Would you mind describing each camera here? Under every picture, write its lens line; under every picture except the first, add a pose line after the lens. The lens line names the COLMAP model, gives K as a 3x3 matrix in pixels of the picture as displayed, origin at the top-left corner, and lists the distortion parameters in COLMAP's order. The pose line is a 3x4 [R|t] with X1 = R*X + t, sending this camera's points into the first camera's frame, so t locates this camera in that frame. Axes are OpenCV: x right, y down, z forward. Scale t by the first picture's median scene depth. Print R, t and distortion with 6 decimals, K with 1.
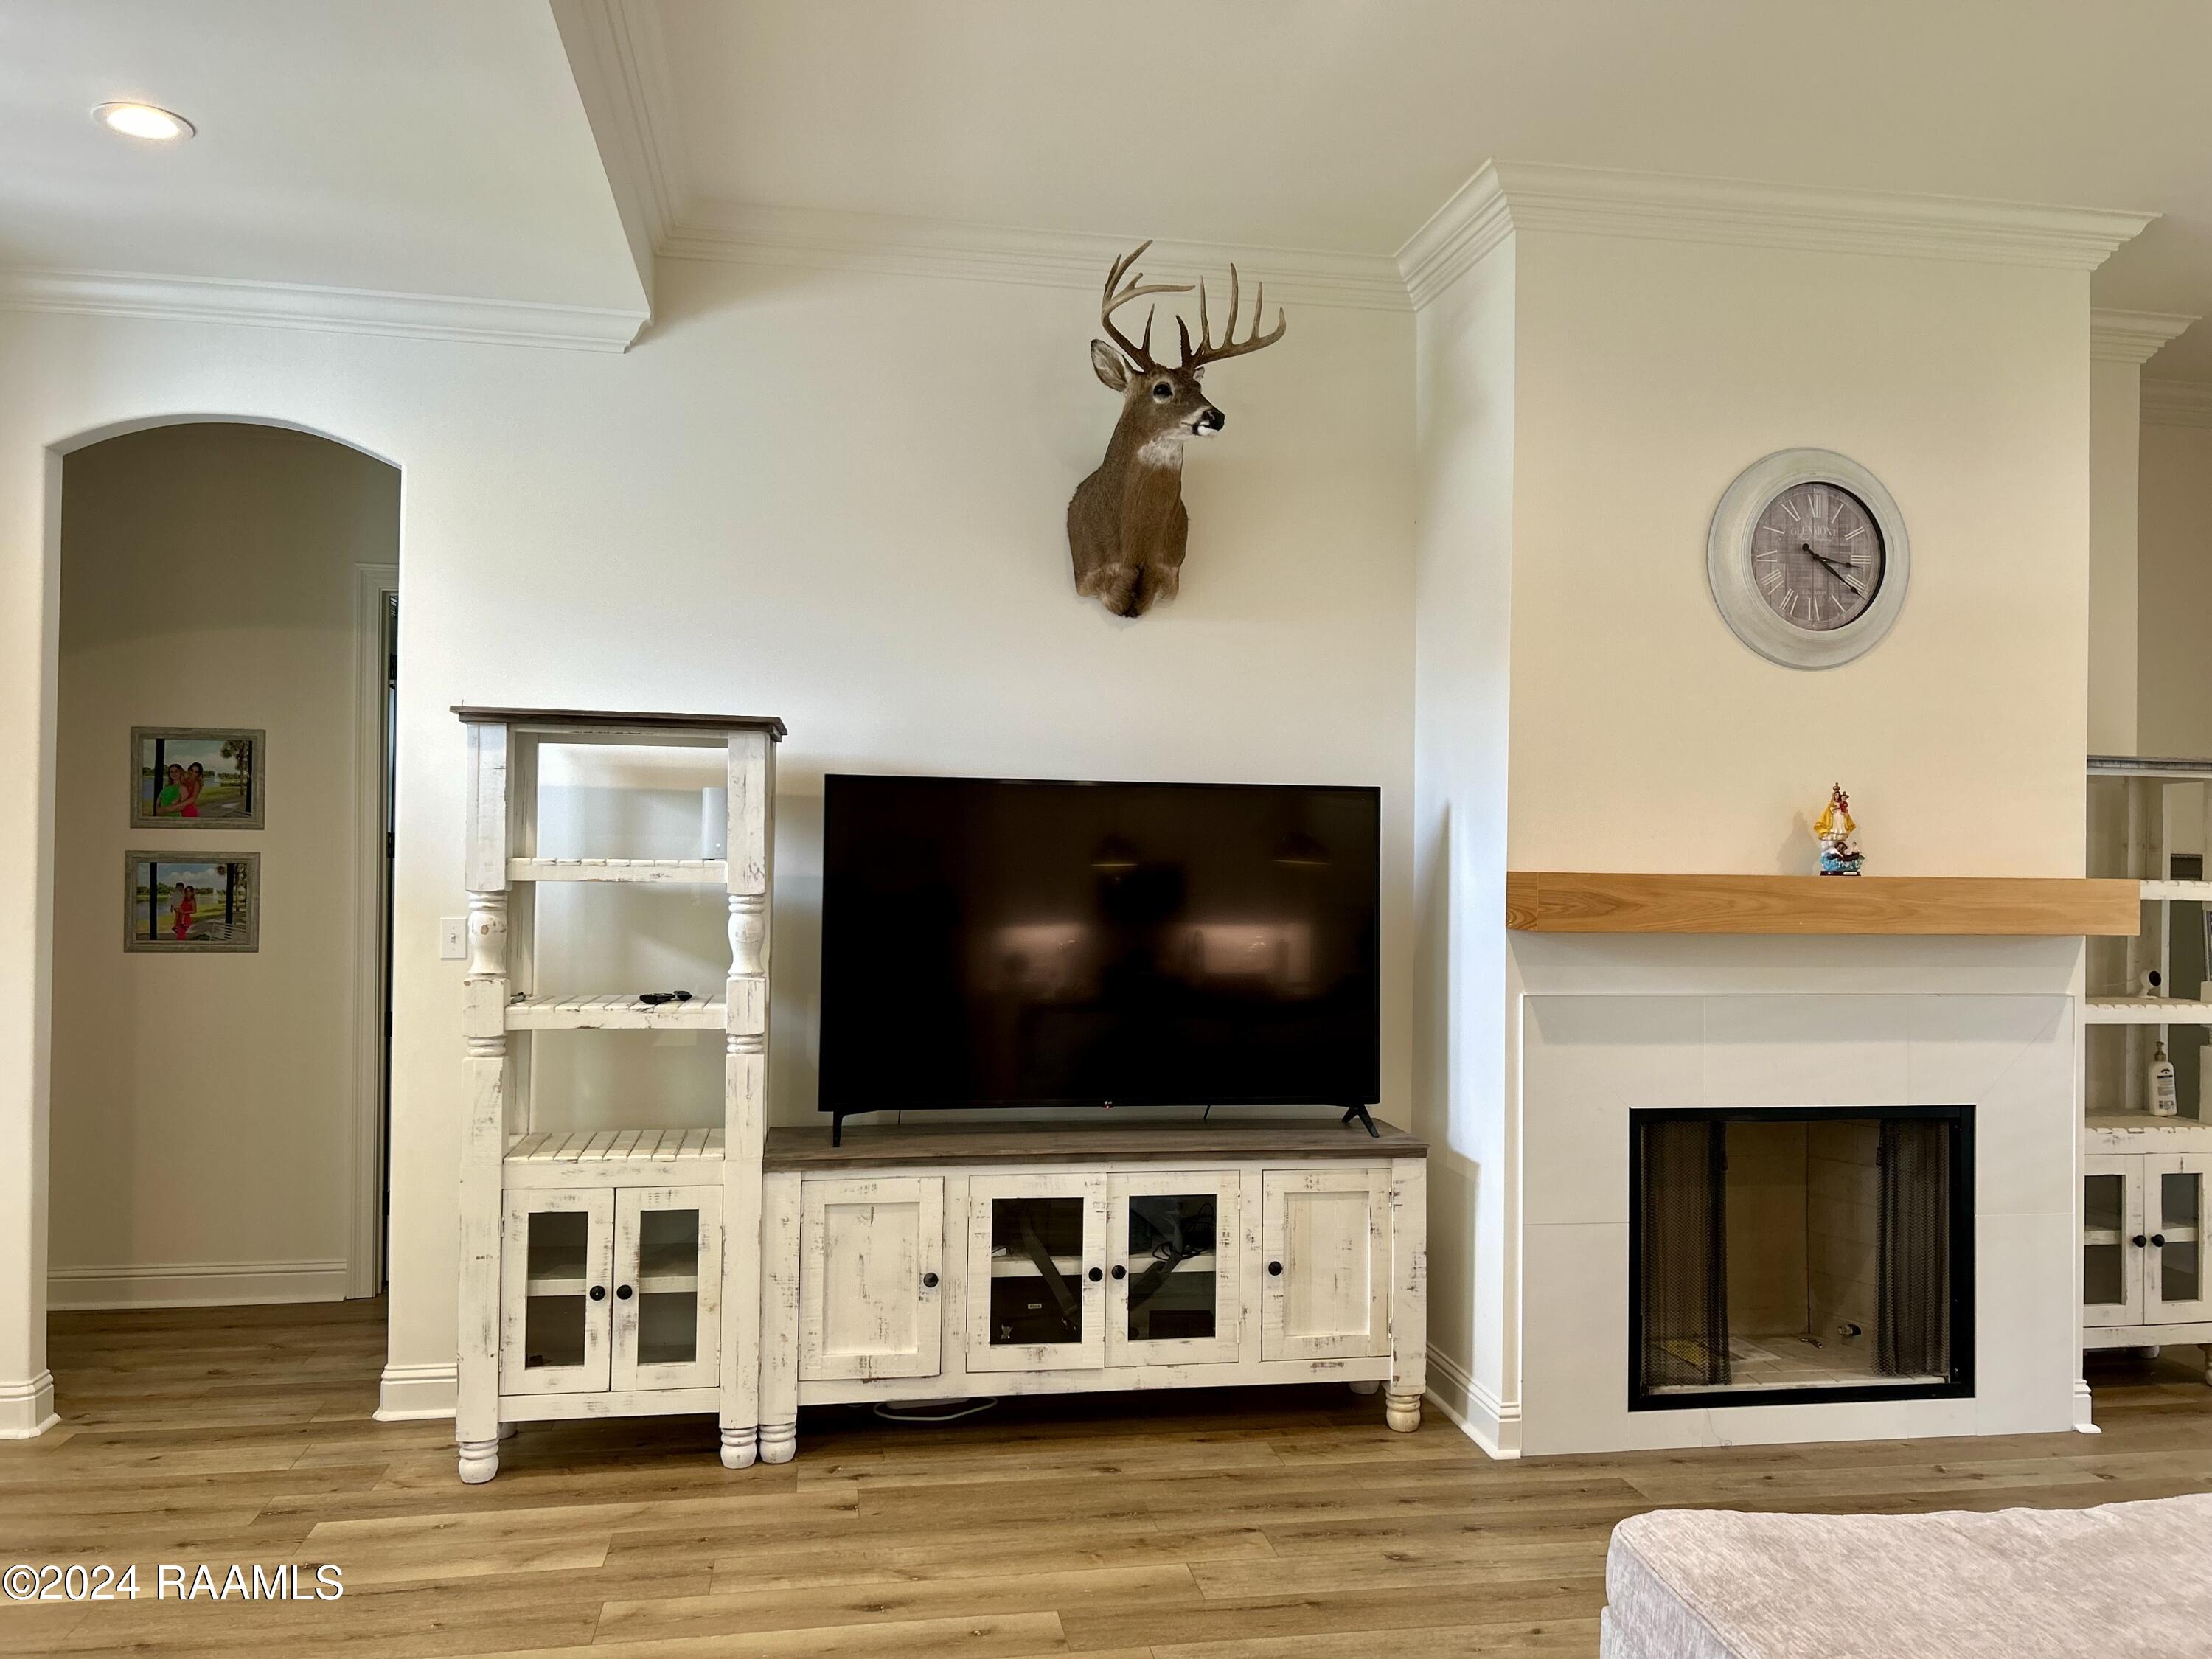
lens RADIAL K [[1682.3, 0, 1106.0], [0, 1682.3, 829.5], [0, 0, 1]] dist [0.050765, -0.055685]
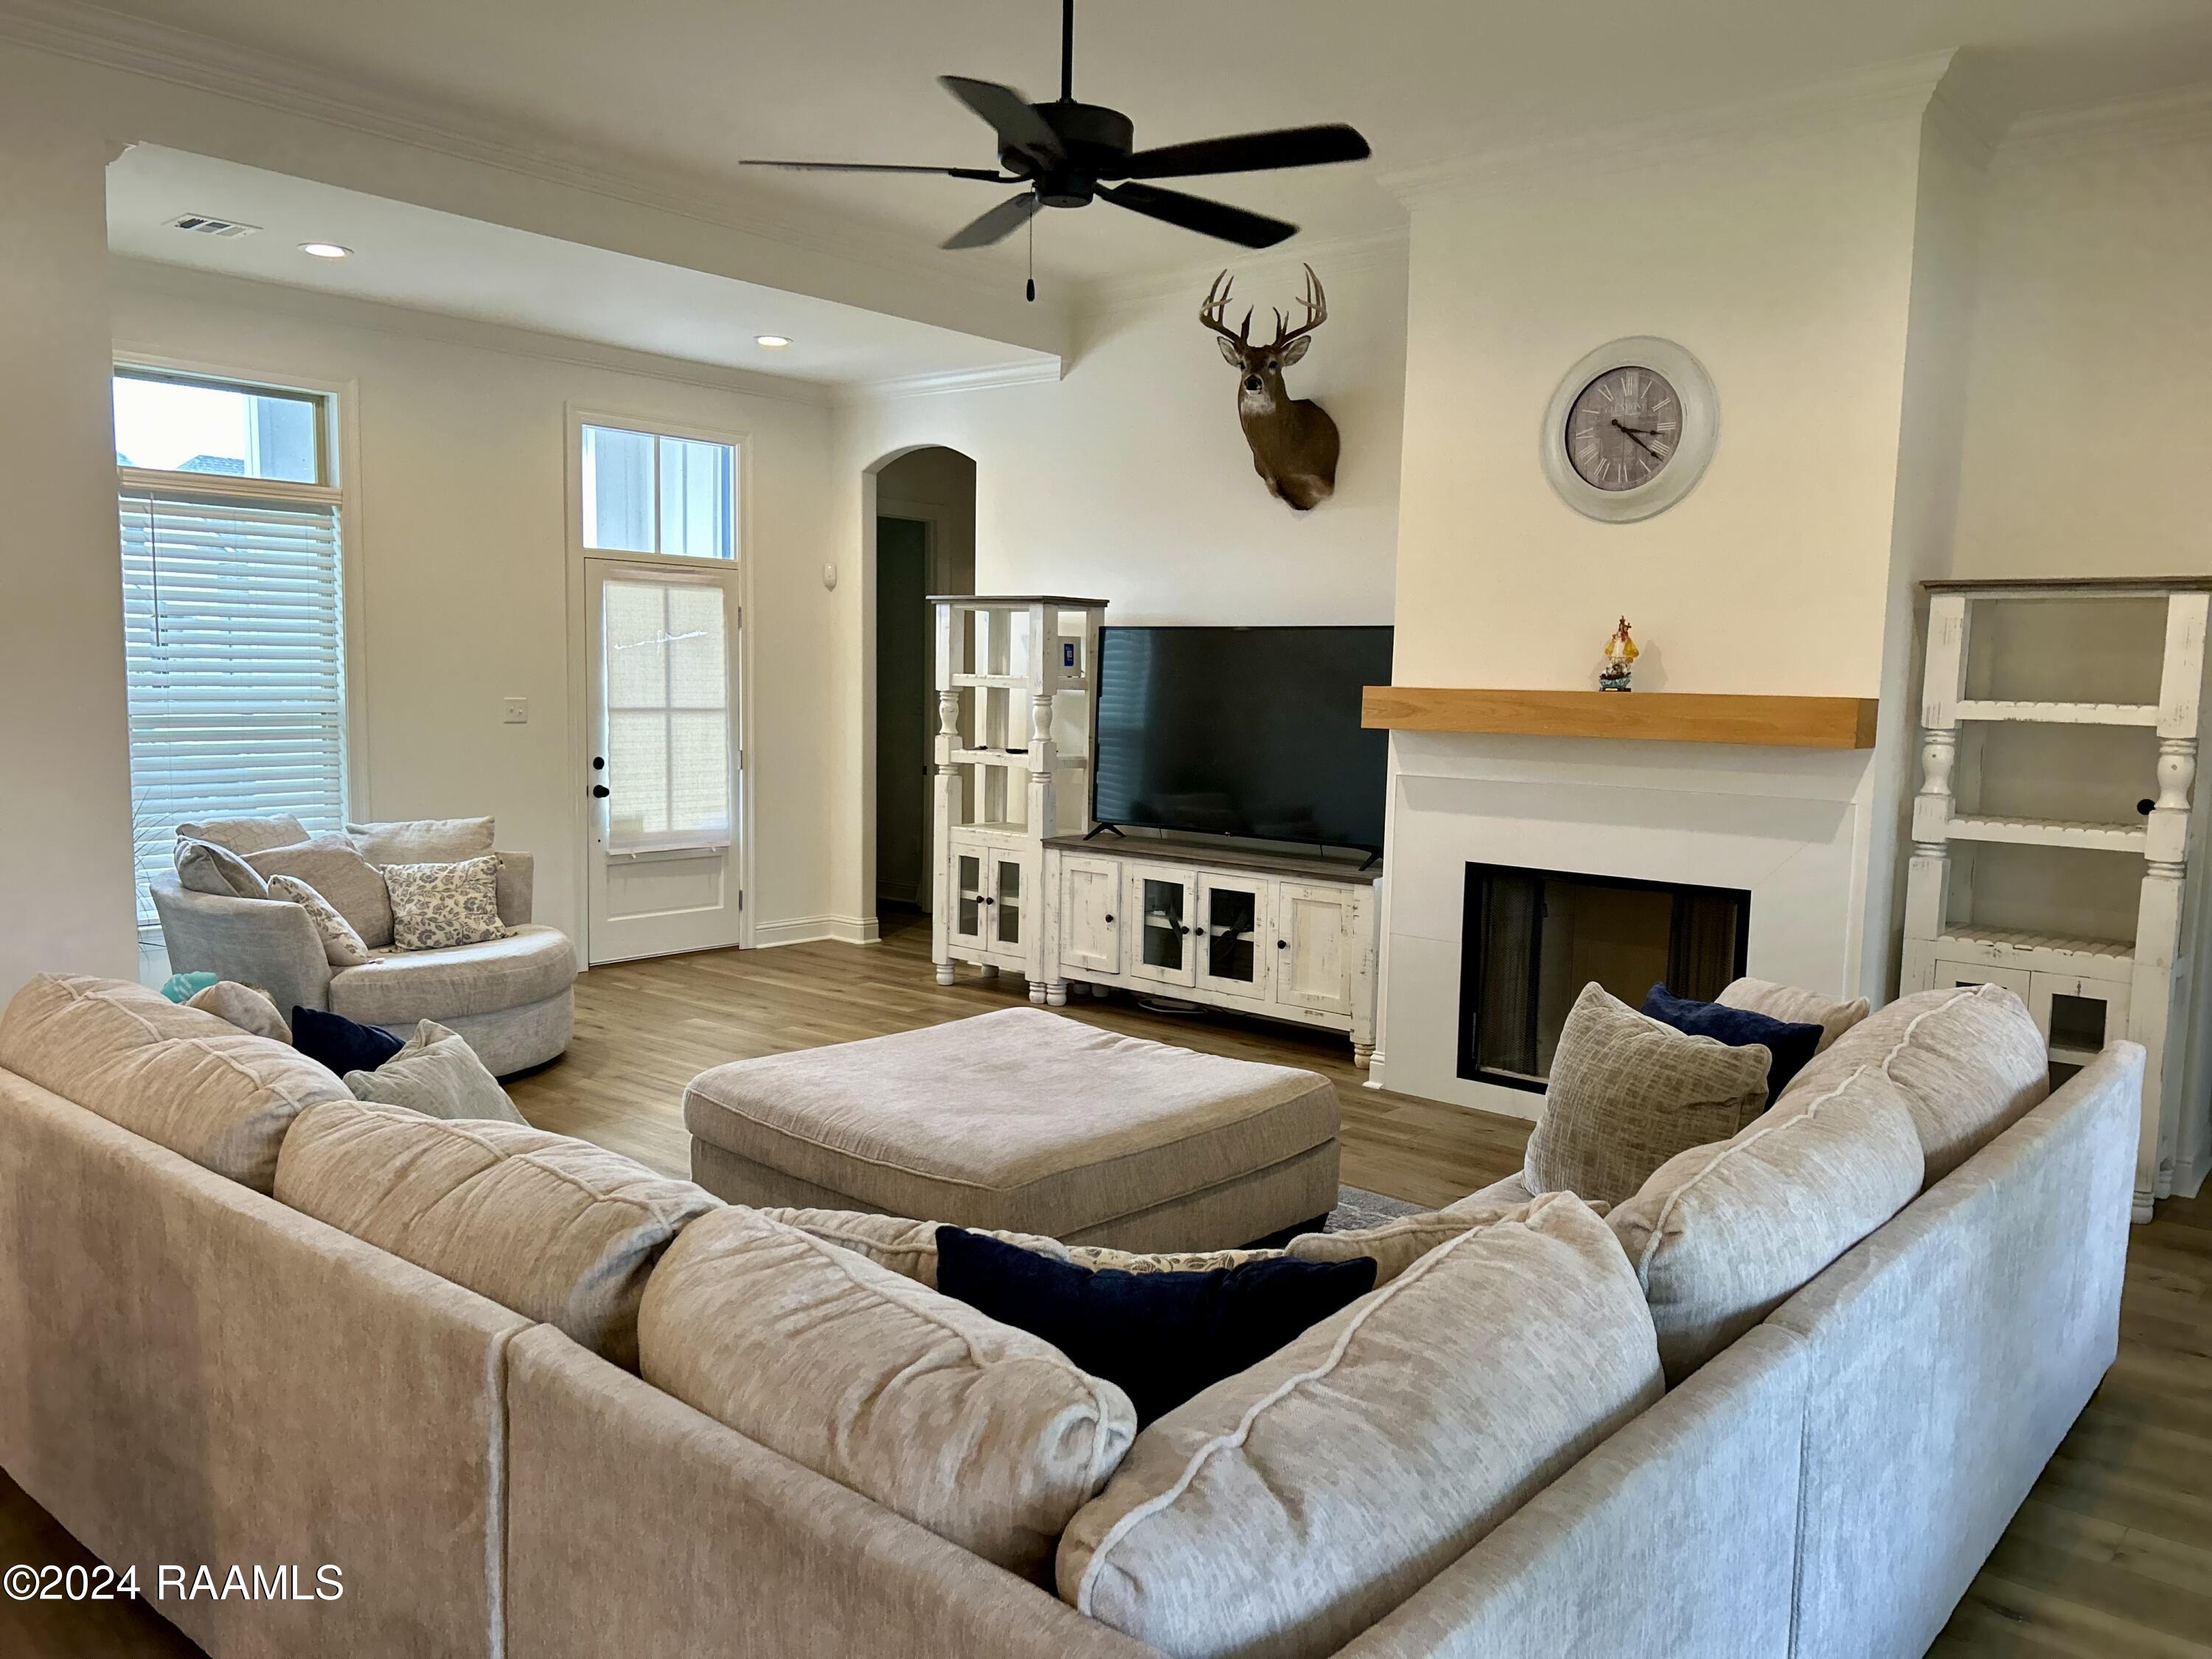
lens RADIAL K [[1690.2, 0, 1110.0], [0, 1690.2, 837.0], [0, 0, 1]] dist [0.100056, -0.137609]
pose [[0.628180, 0.078911, -0.774056, 1.199675], [-0.000897, 0.994917, 0.100698, 0.007994], [0.778067, -0.062562, 0.625058, -0.078637]]
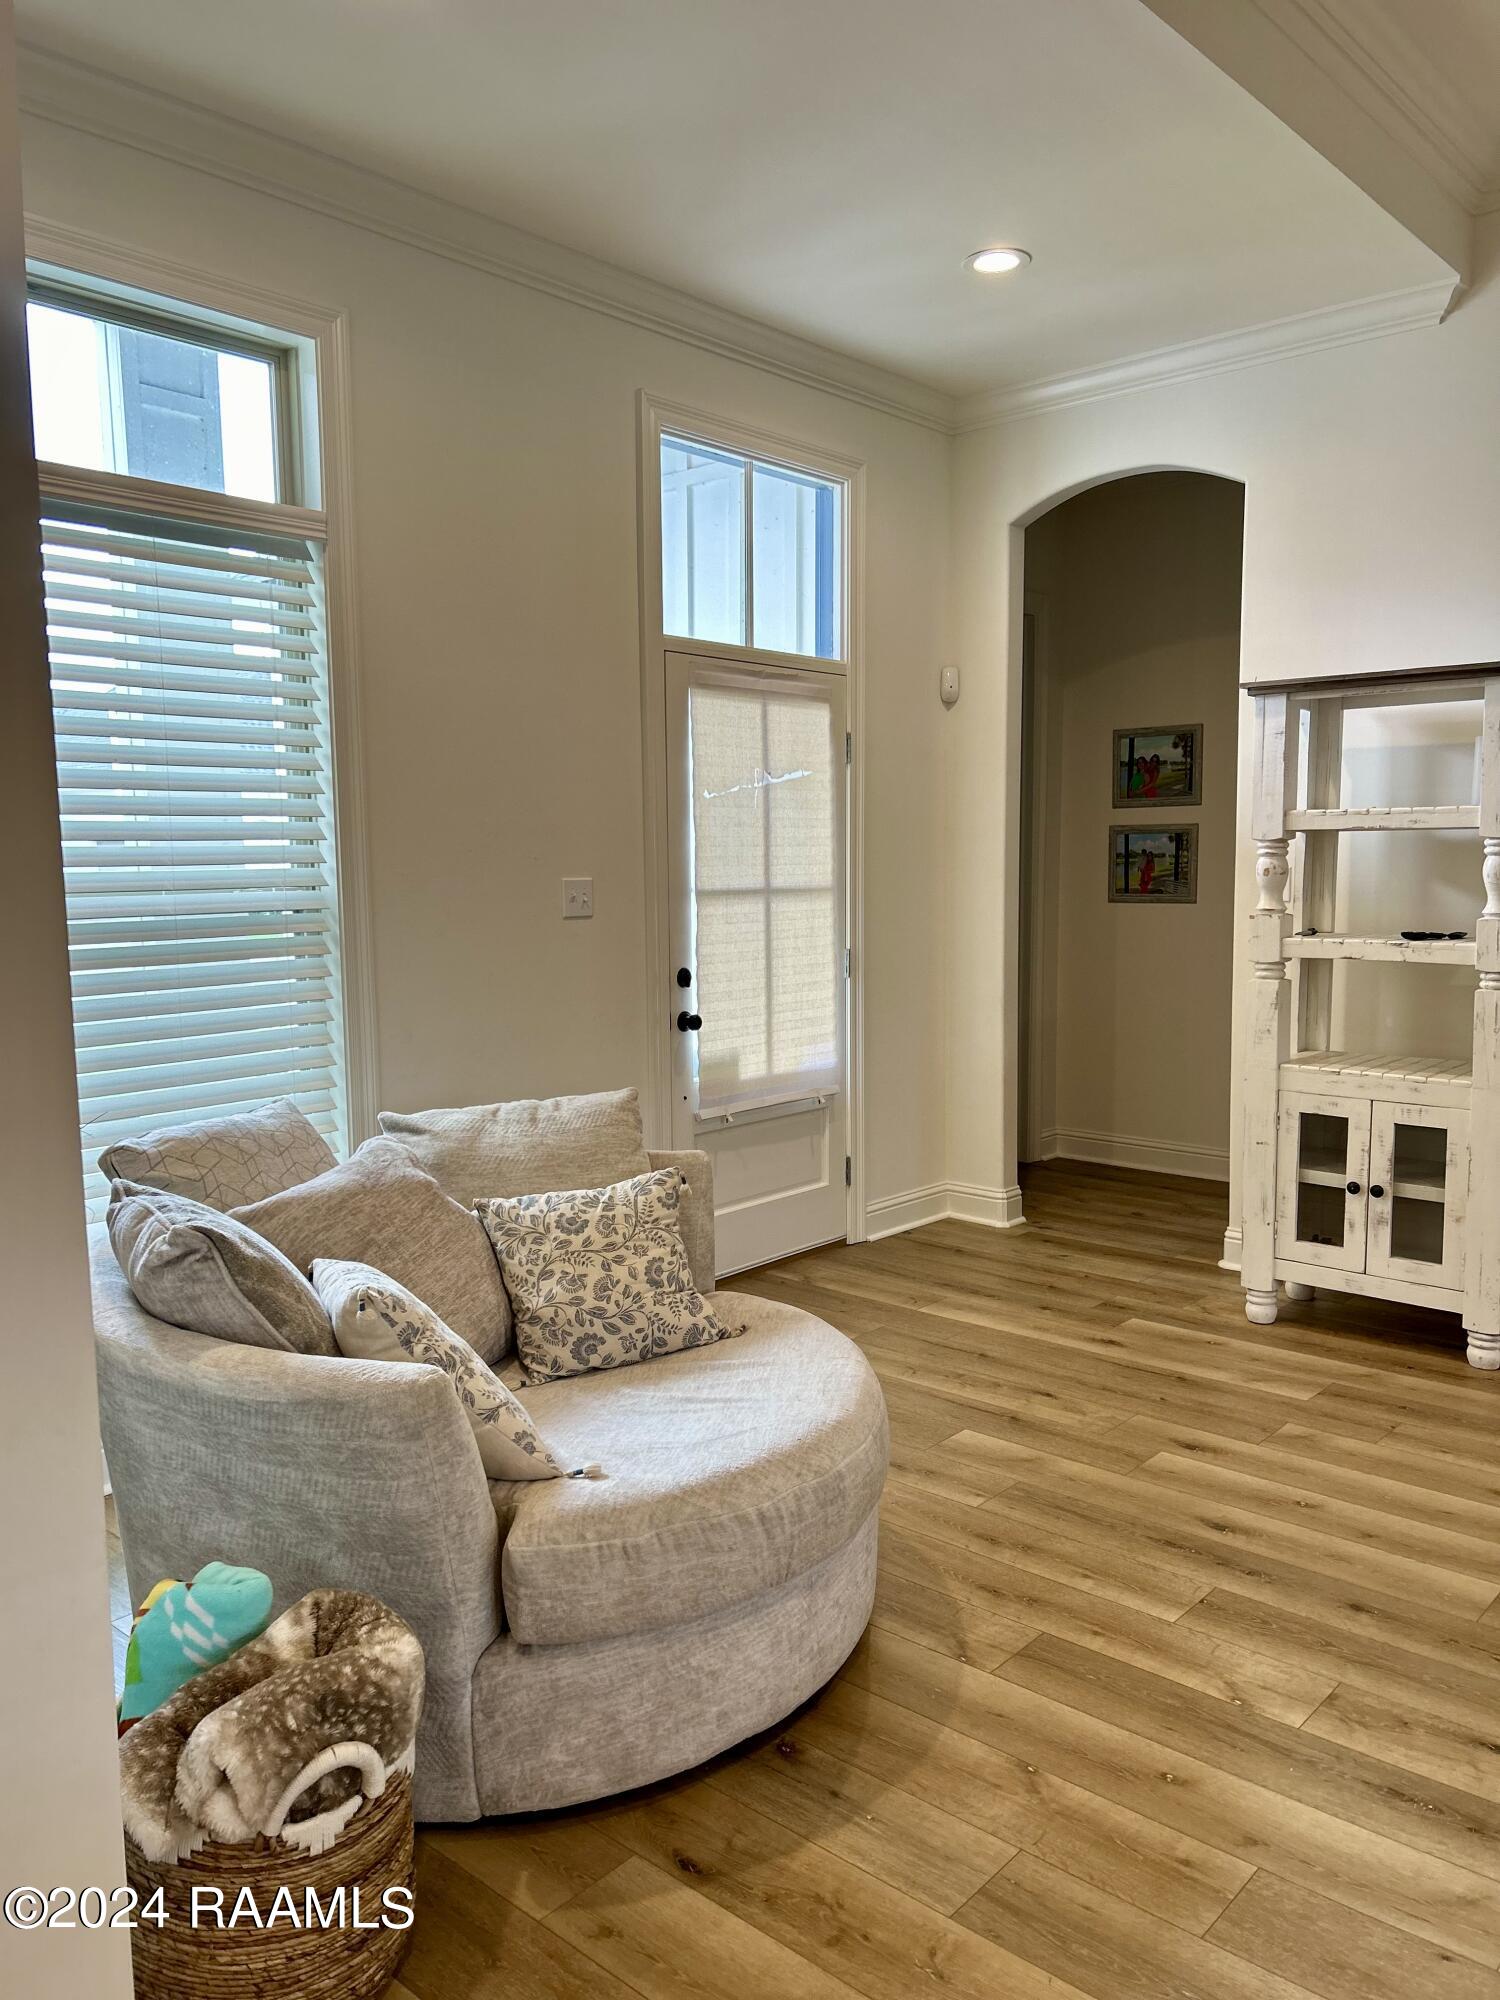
lens RADIAL K [[1528.2, 0, 756.9], [0, 1528.2, 1012.8], [0, 0, 1]] dist [0.100056, -0.137609]
pose [[0.617888, 0.060946, -0.783901, 0.249578], [0.029931, 0.994445, 0.100908, 0.034850], [0.785697, -0.085813, 0.612631, 0.044754]]
